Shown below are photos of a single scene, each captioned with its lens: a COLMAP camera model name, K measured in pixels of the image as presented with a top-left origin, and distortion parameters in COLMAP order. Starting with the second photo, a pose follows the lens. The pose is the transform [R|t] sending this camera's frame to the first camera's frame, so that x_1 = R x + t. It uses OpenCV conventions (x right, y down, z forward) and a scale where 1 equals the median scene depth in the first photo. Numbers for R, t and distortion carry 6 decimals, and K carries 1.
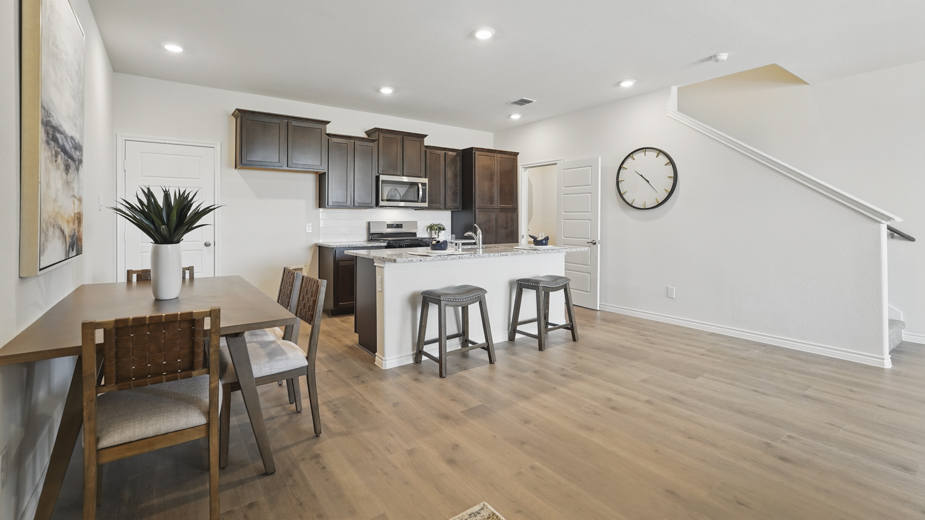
lens RADIAL K [[414.3, 0, 465.3], [0, 414.3, 219.6], [0, 0, 1]] dist [-0.012515, 0.005789]
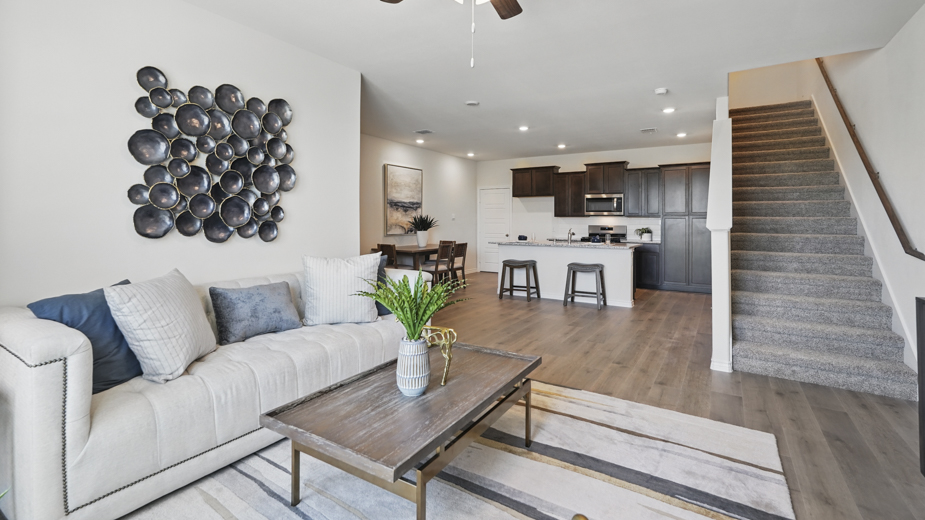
lens RADIAL K [[414.3, 0, 456.6], [0, 414.3, 216.8], [0, 0, 1]] dist [-0.012515, 0.005789]
pose [[0.354034, -0.009356, -0.935186, 1.134855], [-0.001428, 0.999943, -0.010545, -0.011592], [0.935232, 0.005069, 0.354000, 0.016397]]
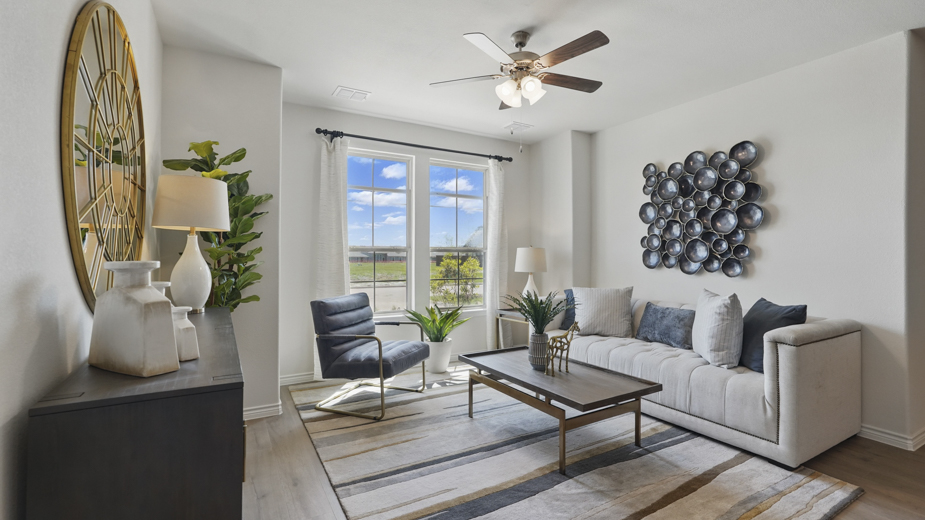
lens RADIAL K [[414.3, 0, 463.1], [0, 414.3, 253.3], [0, 0, 1]] dist [-0.012515, 0.005789]
pose [[-0.995152, -0.002220, 0.098321, 0.816981], [-0.002984, 0.999966, -0.007628, -0.013114], [-0.098301, -0.007884, -0.995126, 0.705286]]
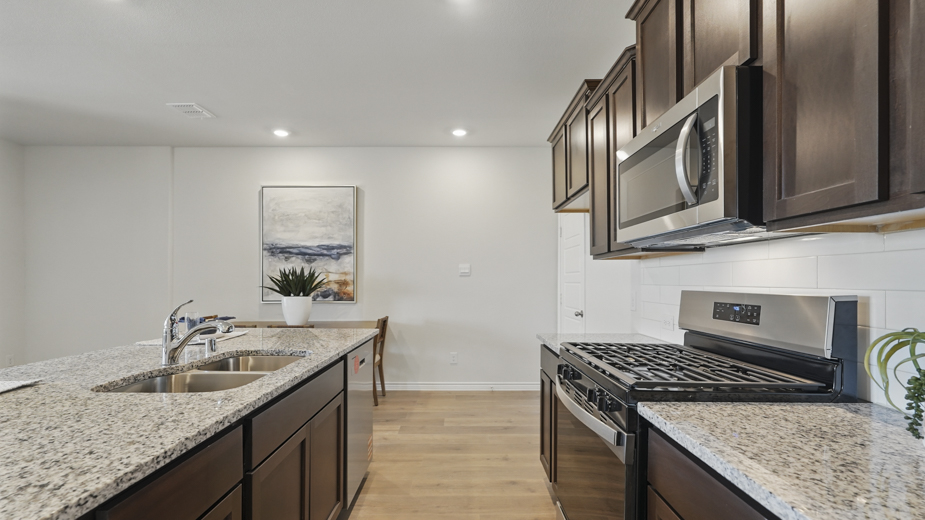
lens RADIAL K [[414.3, 0, 456.6], [0, 414.3, 279.2], [0, 0, 1]] dist [-0.012515, 0.005789]
pose [[-0.592104, -0.002050, -0.805859, 0.152397], [0.003235, 0.999983, -0.004921, -0.004849], [0.805855, -0.005521, -0.592087, 1.179999]]
